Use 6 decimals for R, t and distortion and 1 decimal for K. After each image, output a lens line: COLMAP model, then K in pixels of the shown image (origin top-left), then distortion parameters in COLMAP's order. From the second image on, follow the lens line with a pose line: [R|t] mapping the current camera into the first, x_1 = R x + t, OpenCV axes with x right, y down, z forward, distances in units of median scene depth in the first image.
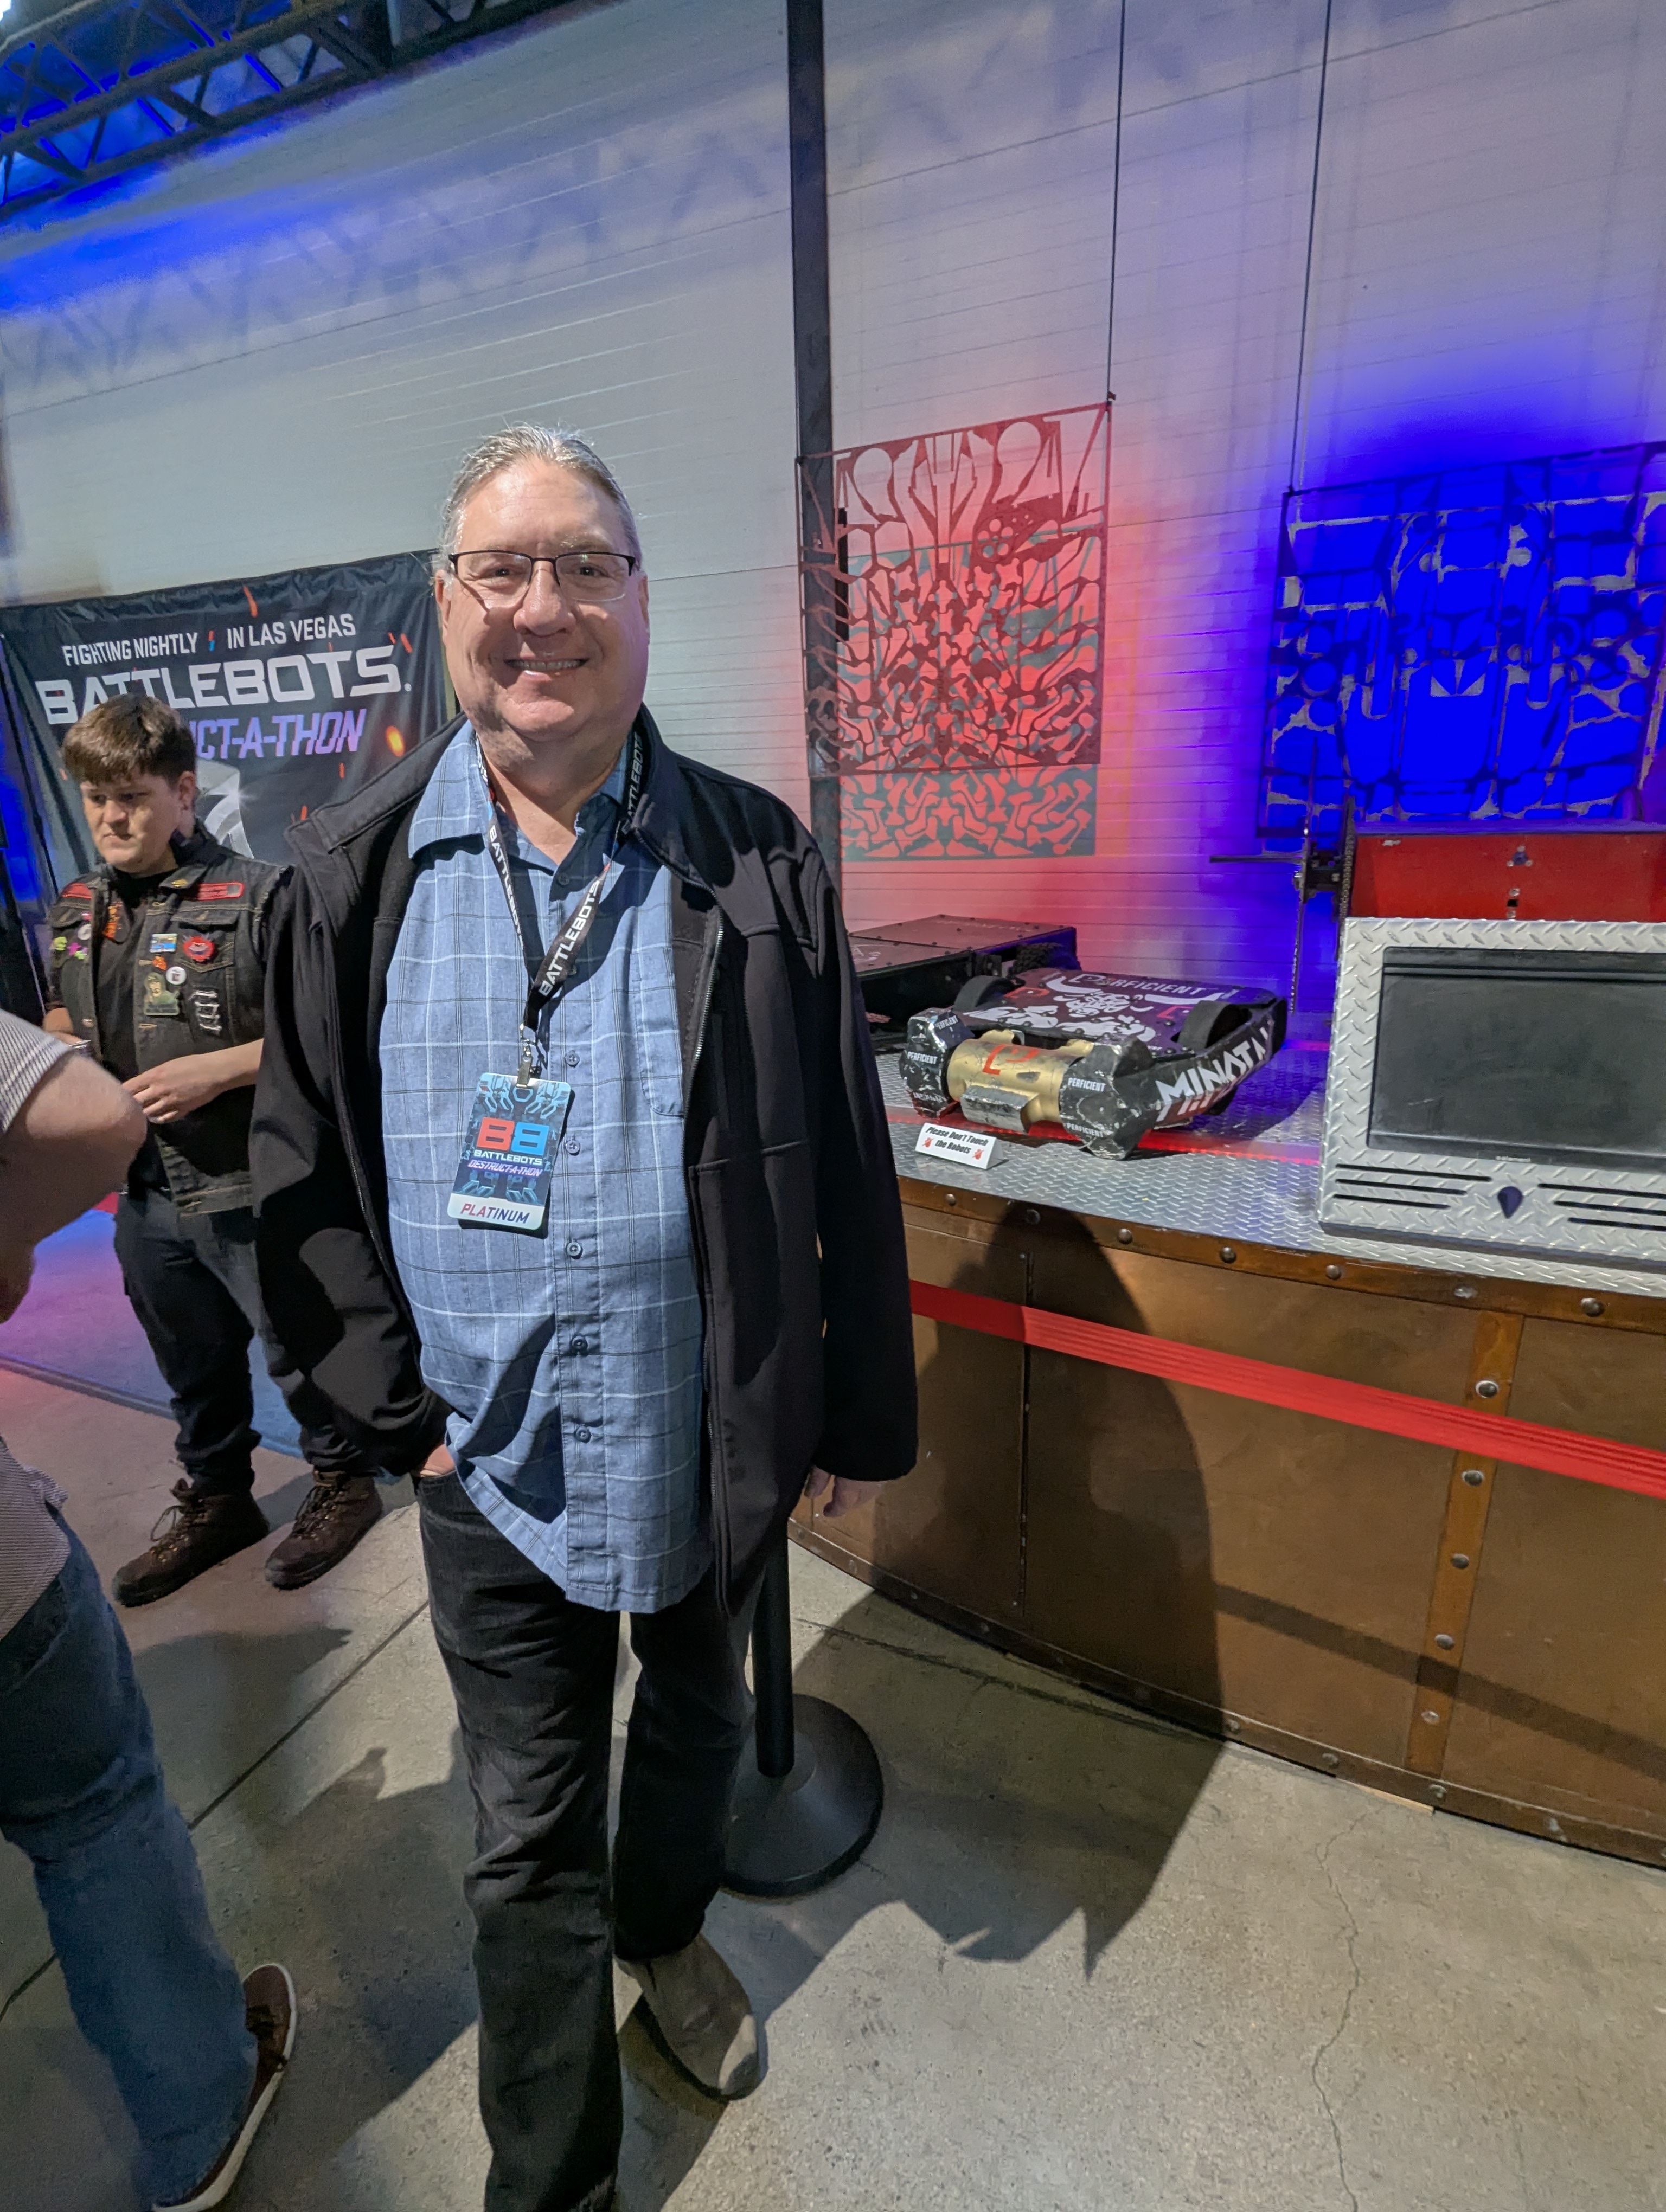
lens RADIAL K [[1036.5, 0, 833.0], [0, 1036.5, 1106.0], [0, 0, 1]] dist [-0.001941, -0.000820]
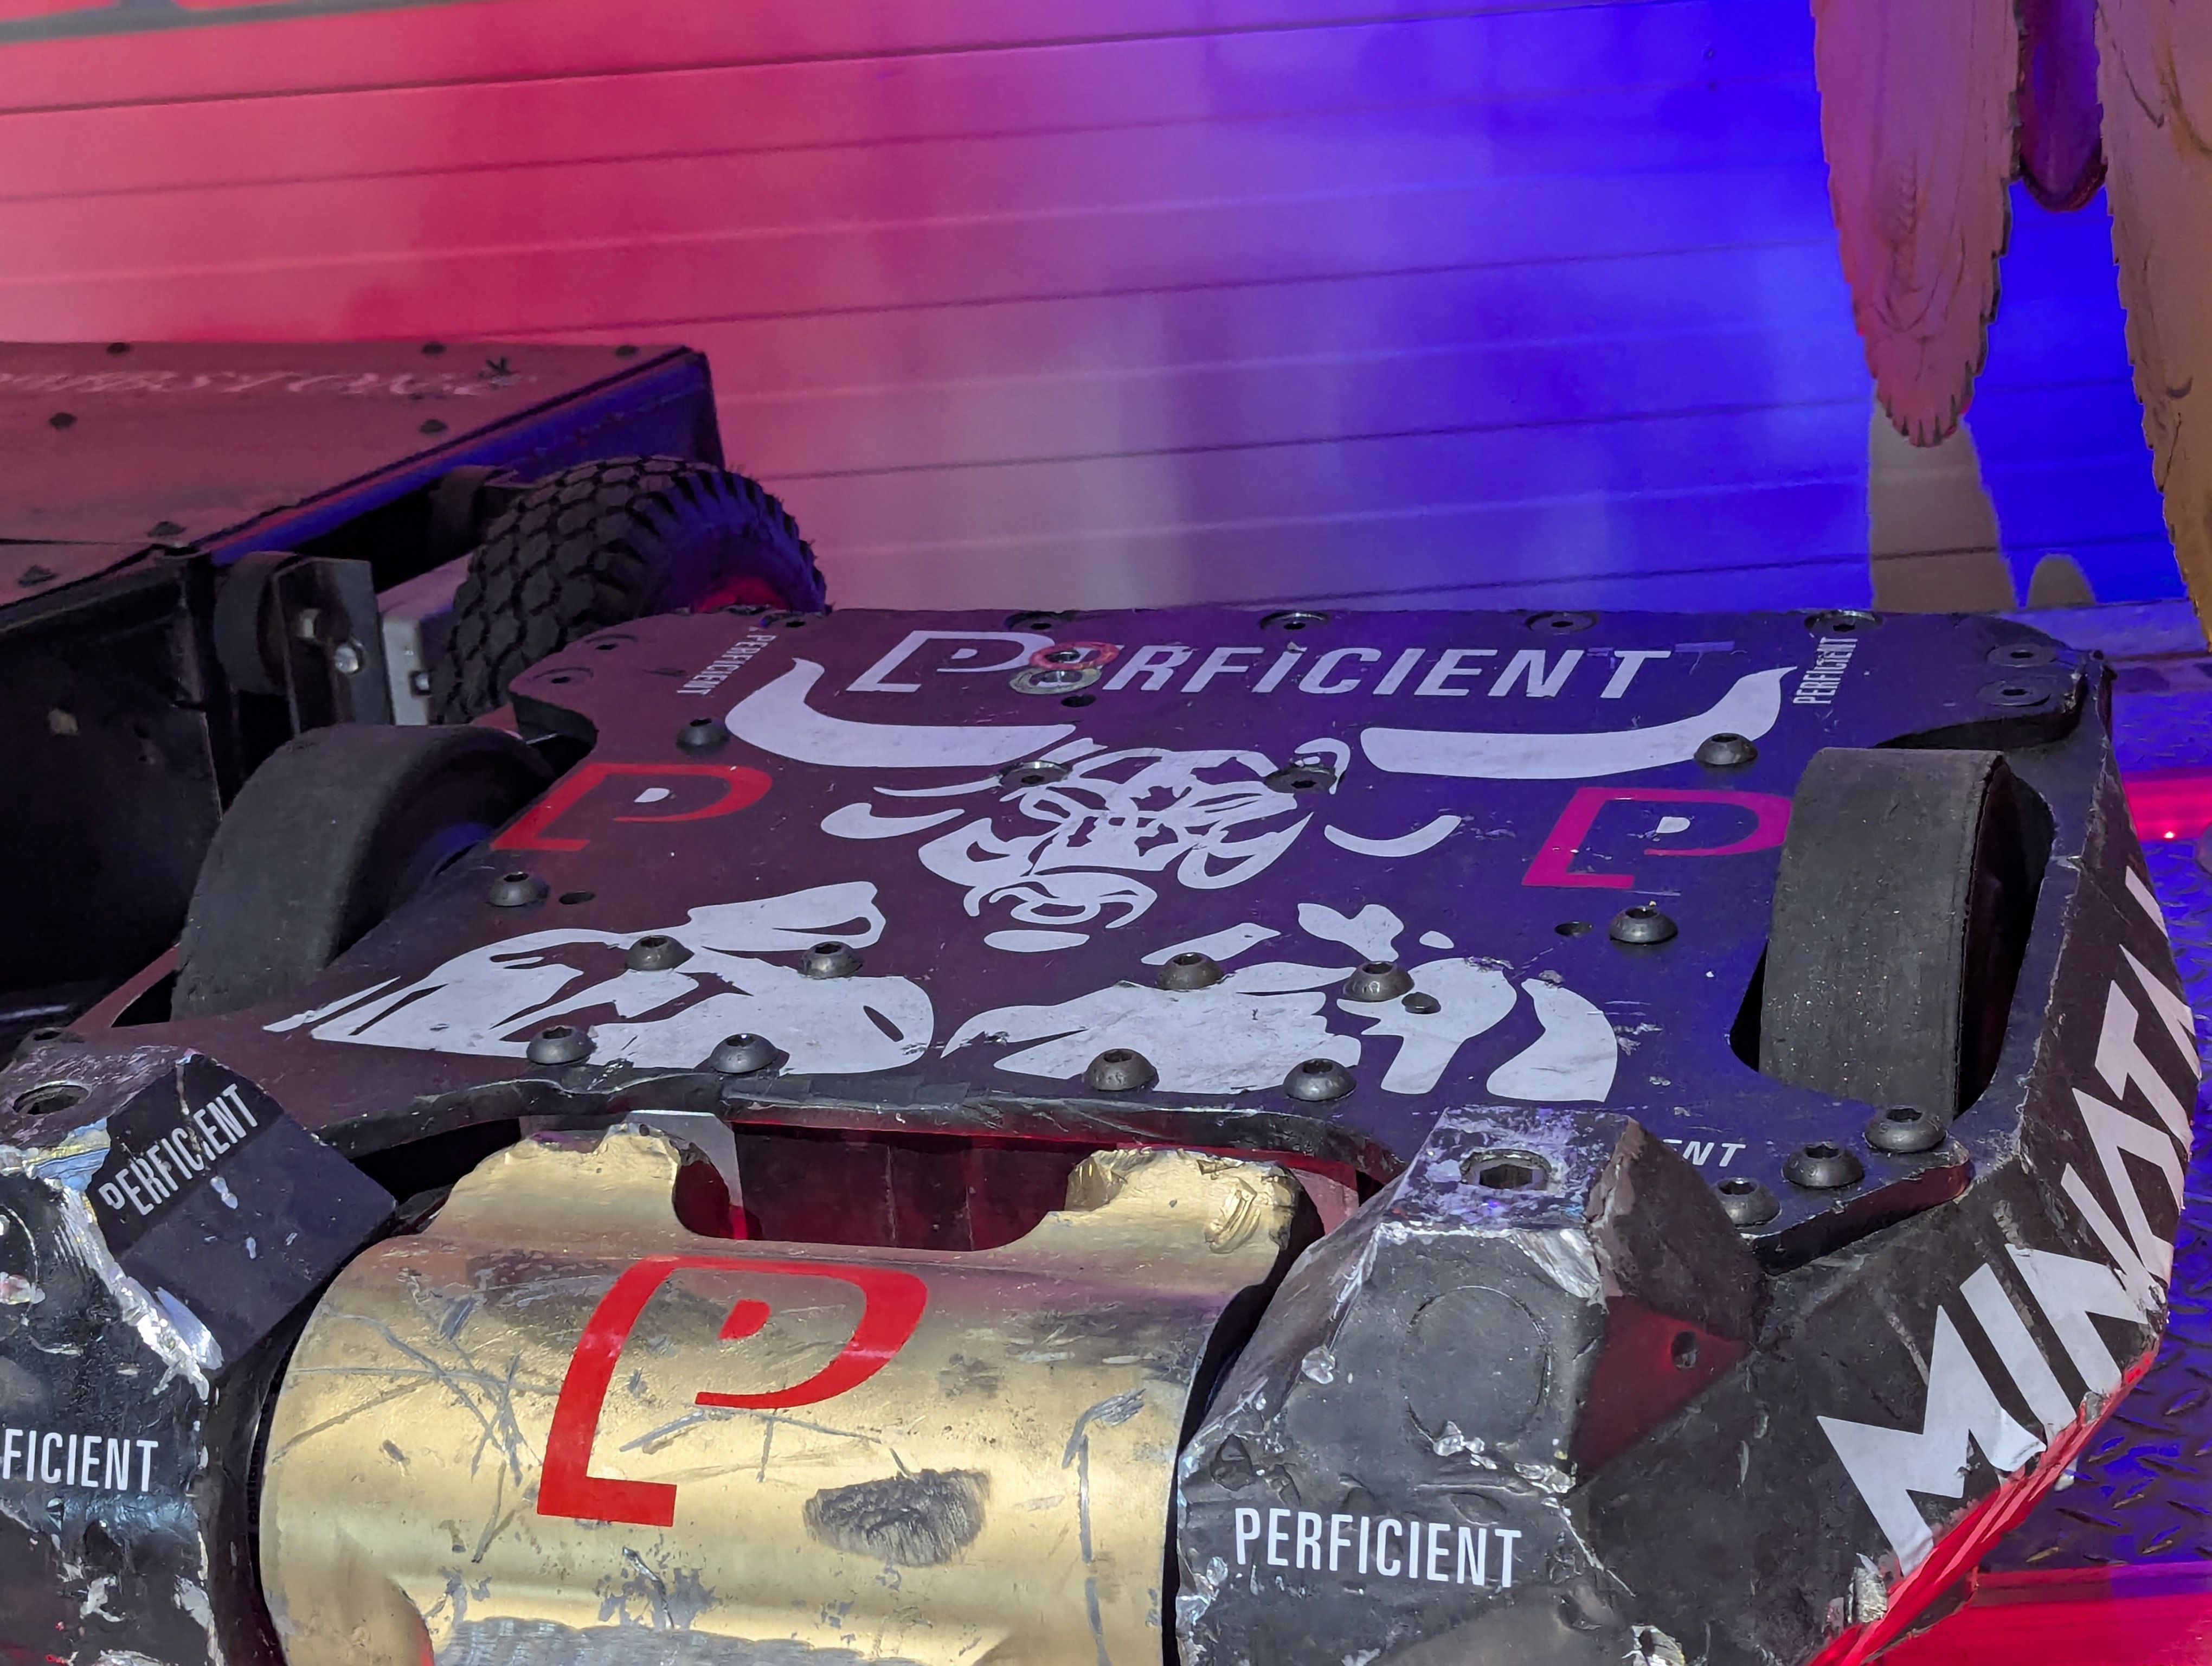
lens RADIAL K [[3743.8, 0, 1106.0], [0, 3743.8, 833.0], [0, 0, 1]] dist [0.218431, -0.070874]
pose [[0.910596, -0.143489, 0.387589, 0.022450], [0.157153, 0.987568, -0.003607, -0.070503], [-0.382252, 0.064195, 0.921825, 0.341601]]
